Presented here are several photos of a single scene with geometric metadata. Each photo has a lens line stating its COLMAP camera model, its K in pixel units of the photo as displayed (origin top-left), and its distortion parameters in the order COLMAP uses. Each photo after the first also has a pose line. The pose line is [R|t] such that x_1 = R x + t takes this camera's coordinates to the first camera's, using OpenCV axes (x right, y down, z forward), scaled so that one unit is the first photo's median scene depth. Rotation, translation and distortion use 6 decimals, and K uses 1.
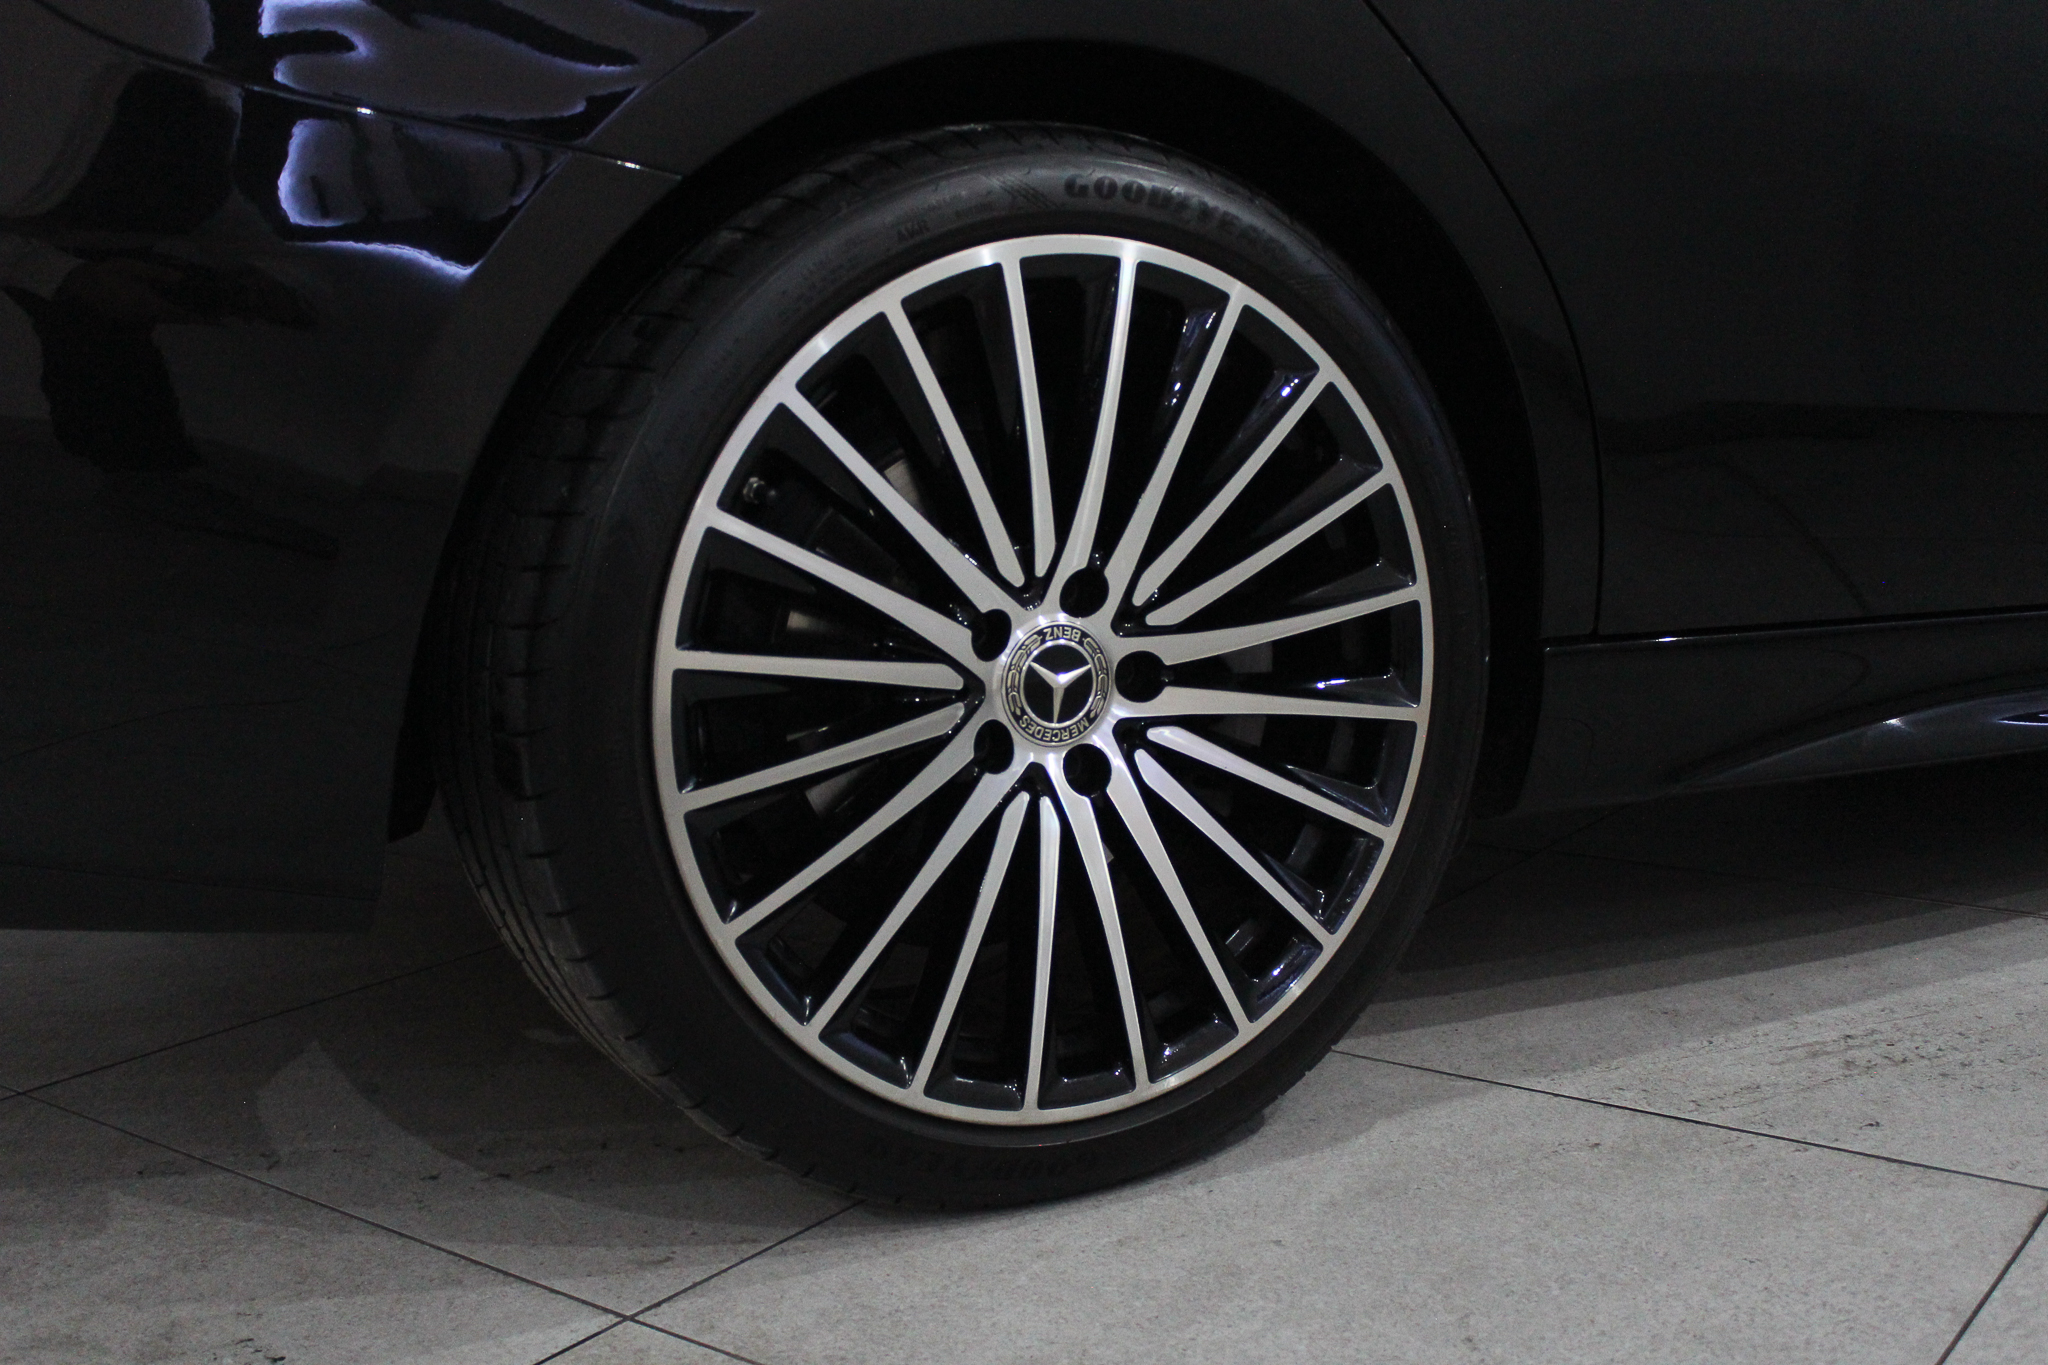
lens RADIAL K [[1254.8, 0, 1024.0], [0, 1254.8, 682.5], [0, 0, 1]] dist [-0.061256, 0.000004]
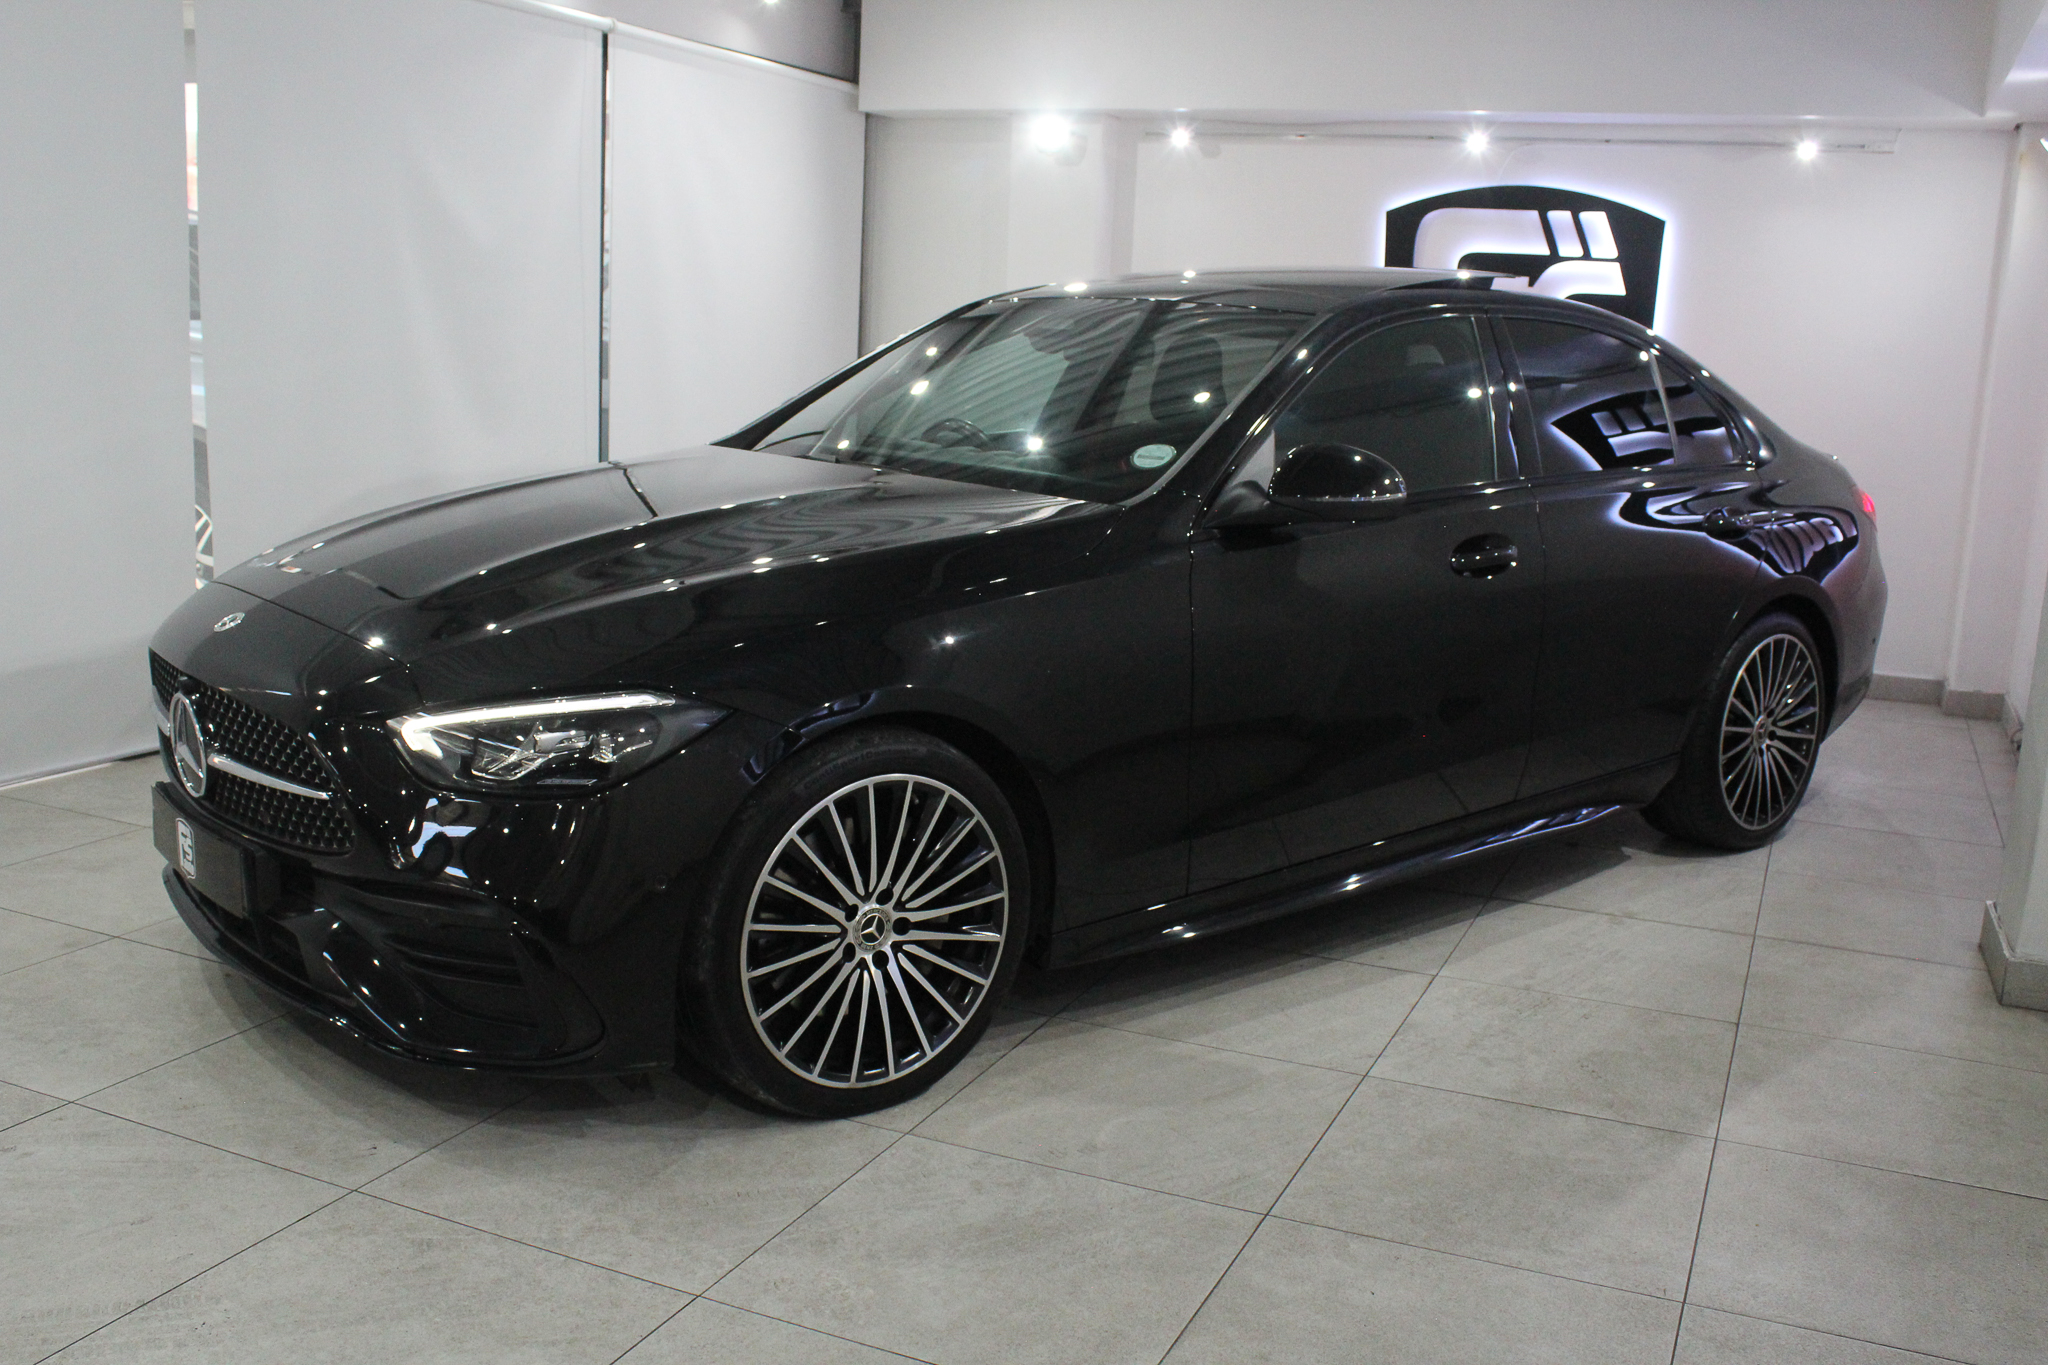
lens RADIAL K [[1883.1, 0, 1024.0], [0, 1883.1, 682.5], [0, 0, 1]] dist [-0.083306, -0.002499]
pose [[0.957980, 0.056651, 0.281185, -0.842064], [-0.077465, 0.994974, 0.063456, -0.822390], [-0.276177, -0.082571, 0.957553, -2.974992]]
